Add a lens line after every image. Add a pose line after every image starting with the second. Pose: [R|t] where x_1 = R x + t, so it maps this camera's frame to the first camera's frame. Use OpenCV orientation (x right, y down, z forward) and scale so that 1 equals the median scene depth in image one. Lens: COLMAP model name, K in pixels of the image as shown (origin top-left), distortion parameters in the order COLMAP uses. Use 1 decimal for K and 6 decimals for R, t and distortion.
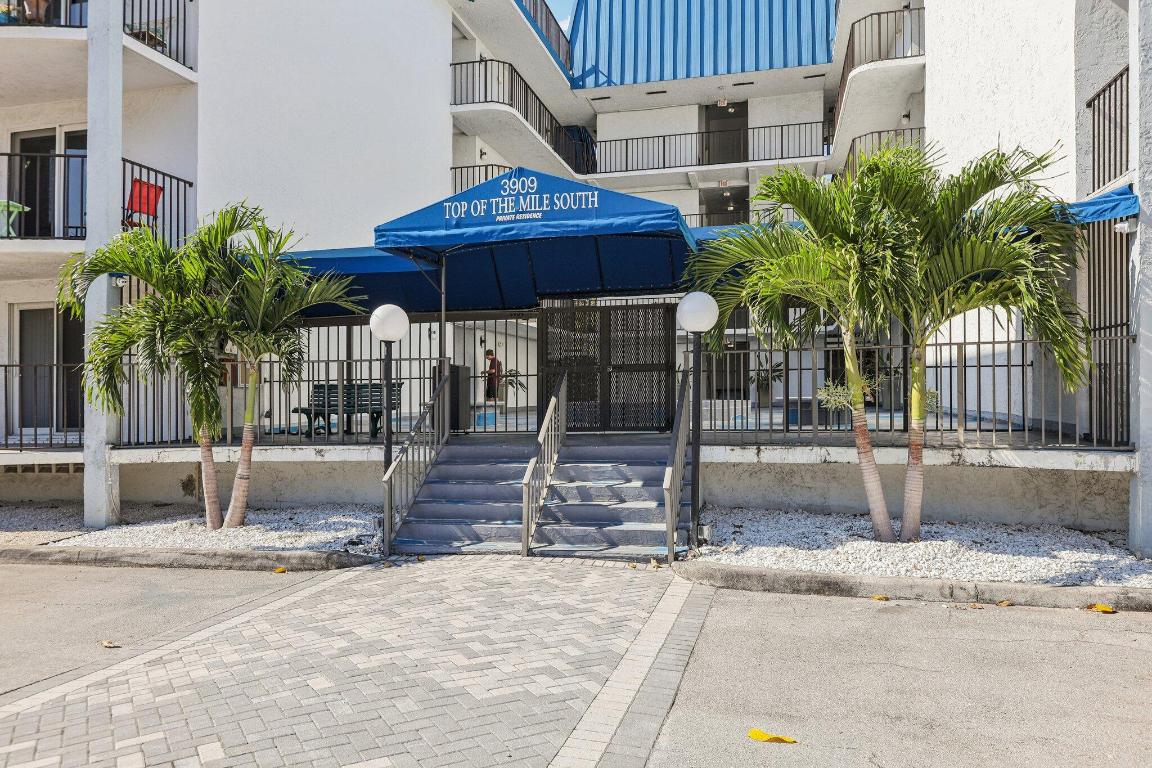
lens RADIAL K [[800.5, 0, 574.5], [0, 800.5, 388.0], [0, 0, 1]] dist [-0.000712, -0.000239]
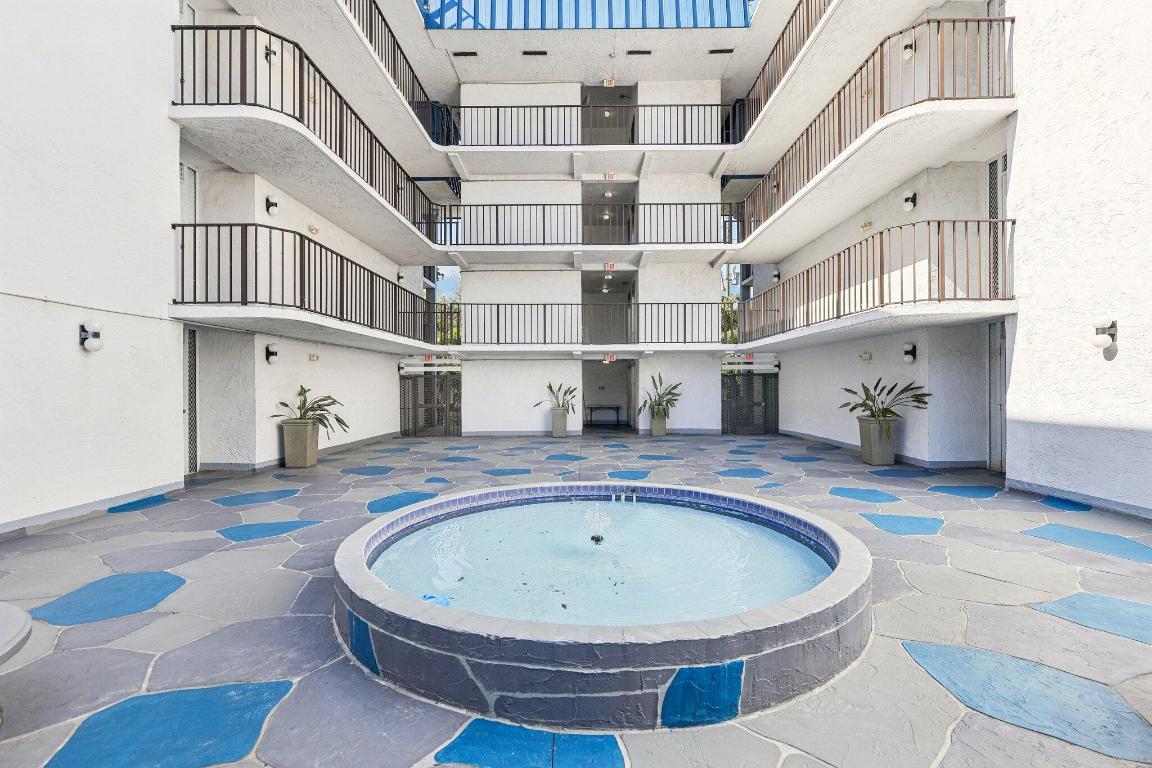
lens RADIAL K [[539.7, 0, 580.1], [0, 539.7, 385.3], [0, 0, 1]] dist [0.002504, -0.000081]
pose [[0.966237, 0.000433, 0.257653, 0.010371], [-0.001465, 0.999992, 0.003814, -0.147262], [-0.257649, -0.004062, 0.966230, 0.507728]]
